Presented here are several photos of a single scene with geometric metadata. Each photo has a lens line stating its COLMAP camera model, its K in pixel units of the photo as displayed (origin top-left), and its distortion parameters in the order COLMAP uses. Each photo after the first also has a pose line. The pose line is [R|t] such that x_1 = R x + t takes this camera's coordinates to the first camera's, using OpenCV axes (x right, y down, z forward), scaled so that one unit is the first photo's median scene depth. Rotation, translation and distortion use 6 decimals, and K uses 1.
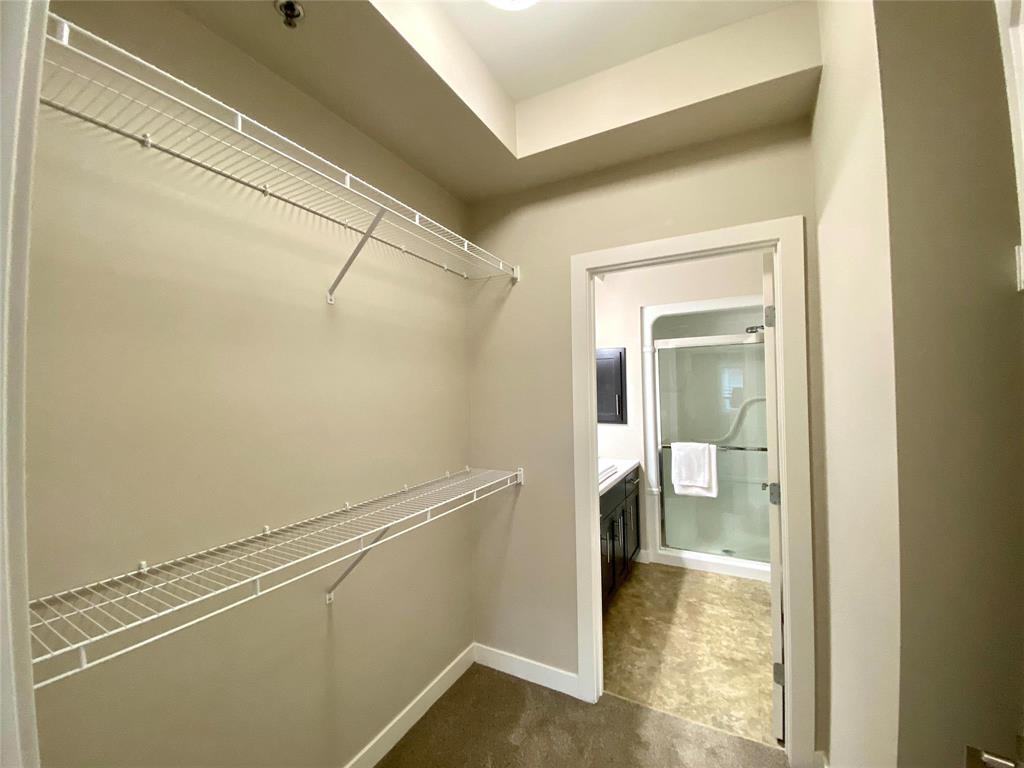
lens RADIAL K [[415.3, 0, 511.7], [0, 415.3, 383.6], [0, 0, 1]] dist [0.016922, -0.000557]
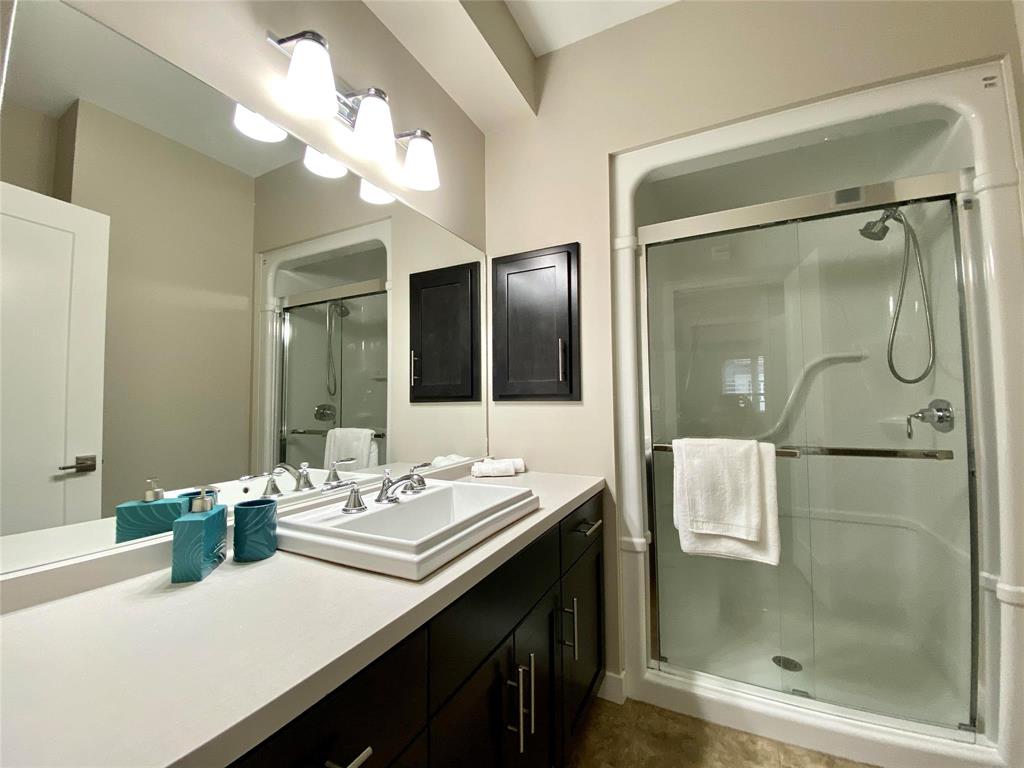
lens RADIAL K [[415.3, 0, 512.5], [0, 415.3, 382.4], [0, 0, 1]] dist [0.016922, -0.000557]
pose [[0.999485, 0.010372, 0.030355, 0.188968], [-0.009888, 0.999822, -0.016039, 0.087642], [-0.030516, 0.015731, 0.999411, 0.537620]]
